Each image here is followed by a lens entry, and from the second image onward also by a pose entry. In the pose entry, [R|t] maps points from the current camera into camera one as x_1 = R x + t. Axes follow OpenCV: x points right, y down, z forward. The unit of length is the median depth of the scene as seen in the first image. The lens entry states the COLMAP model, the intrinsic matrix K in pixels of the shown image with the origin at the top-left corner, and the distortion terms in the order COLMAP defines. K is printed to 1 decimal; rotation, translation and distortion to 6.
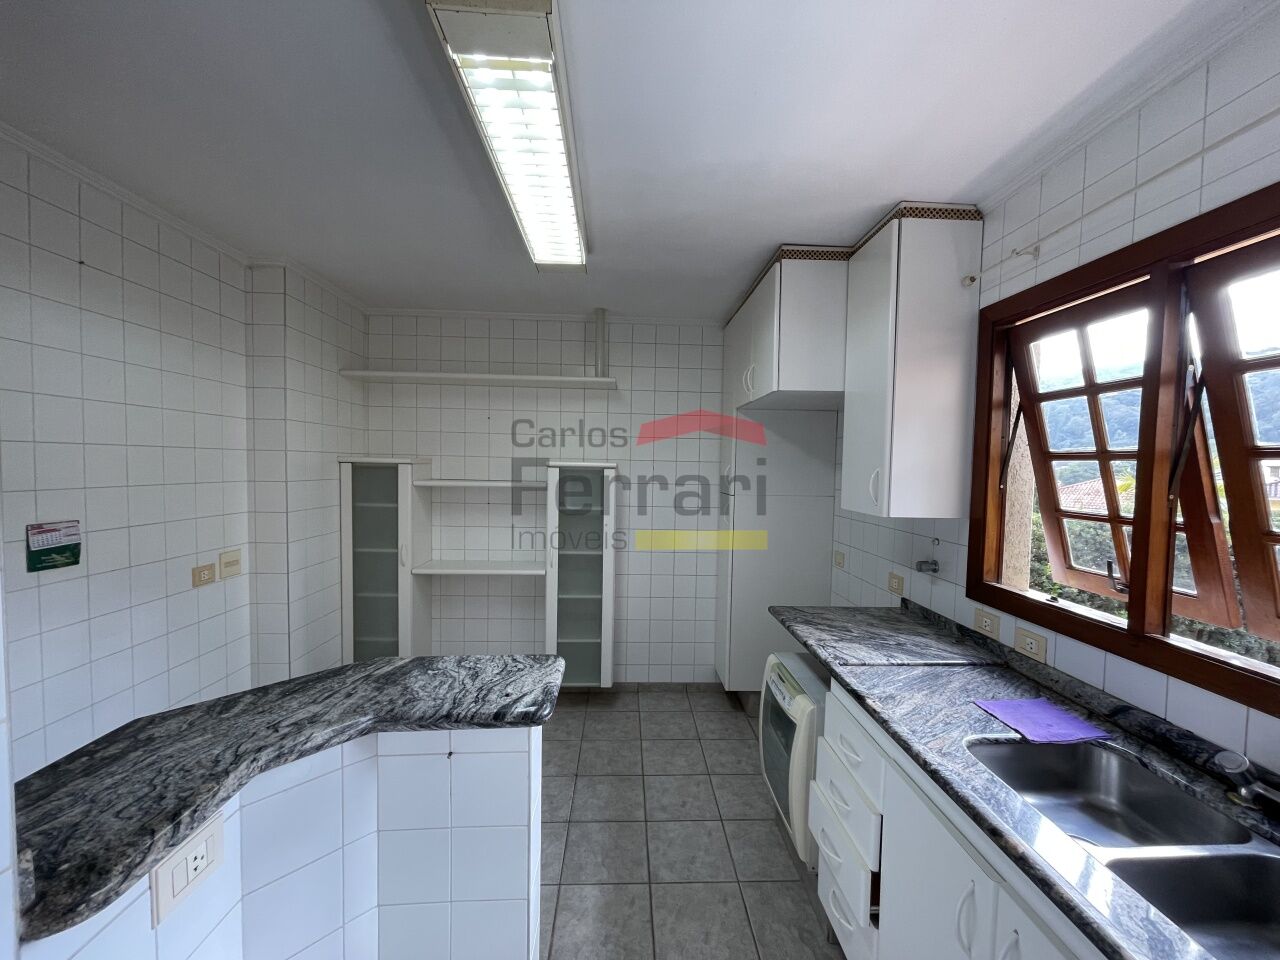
lens RADIAL K [[516.2, 0, 646.9], [0, 516.2, 489.2], [0, 0, 1]] dist [0.002681, -0.000403]
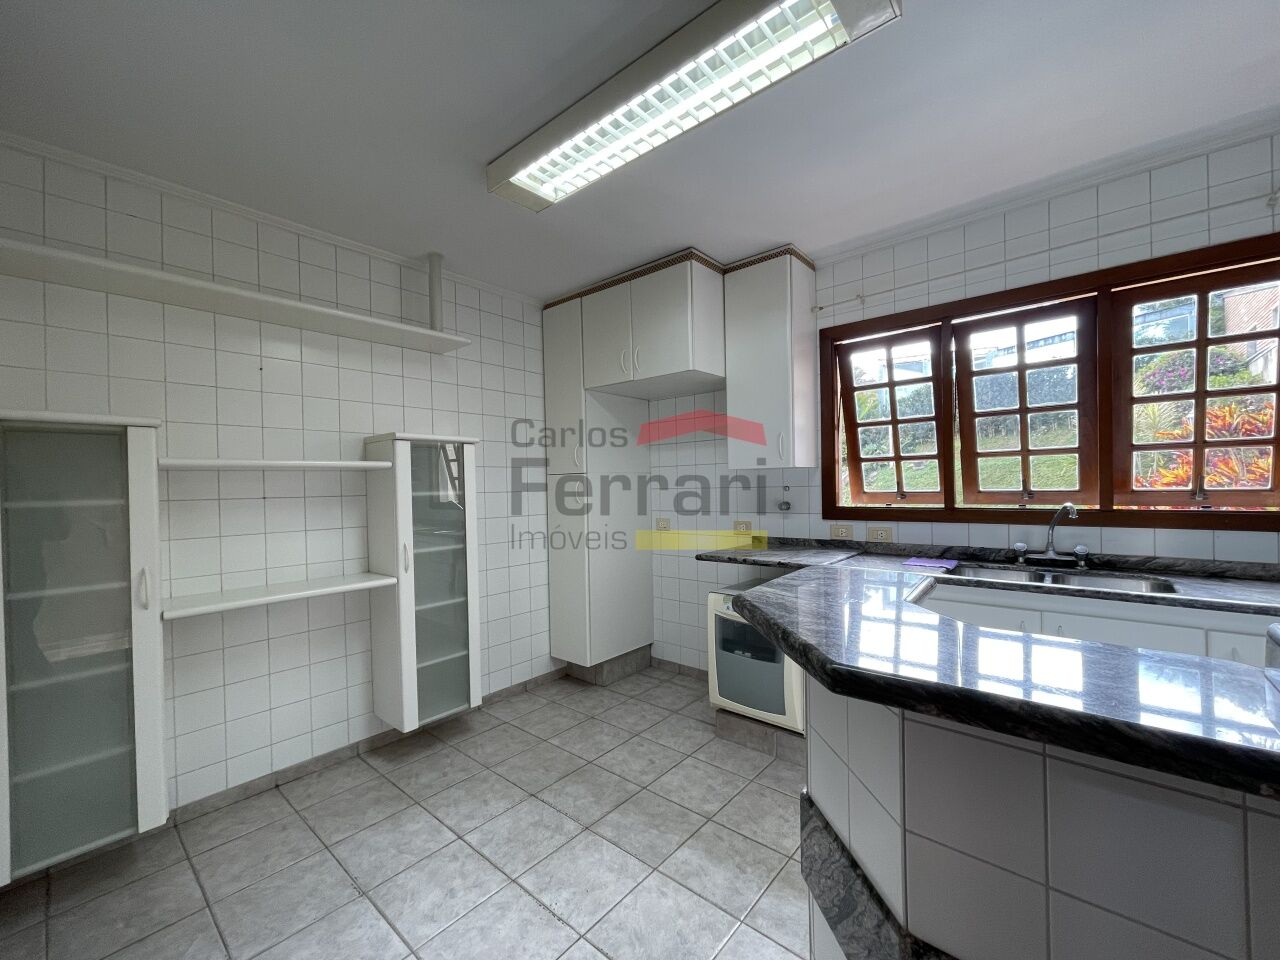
lens RADIAL K [[516.2, 0, 646.9], [0, 516.2, 489.2], [0, 0, 1]] dist [0.002681, -0.000403]
pose [[0.682183, -0.039830, 0.730095, -0.731475], [0.067932, 0.997649, -0.009048, 0.089958], [-0.728019, 0.055769, 0.683285, 0.309505]]
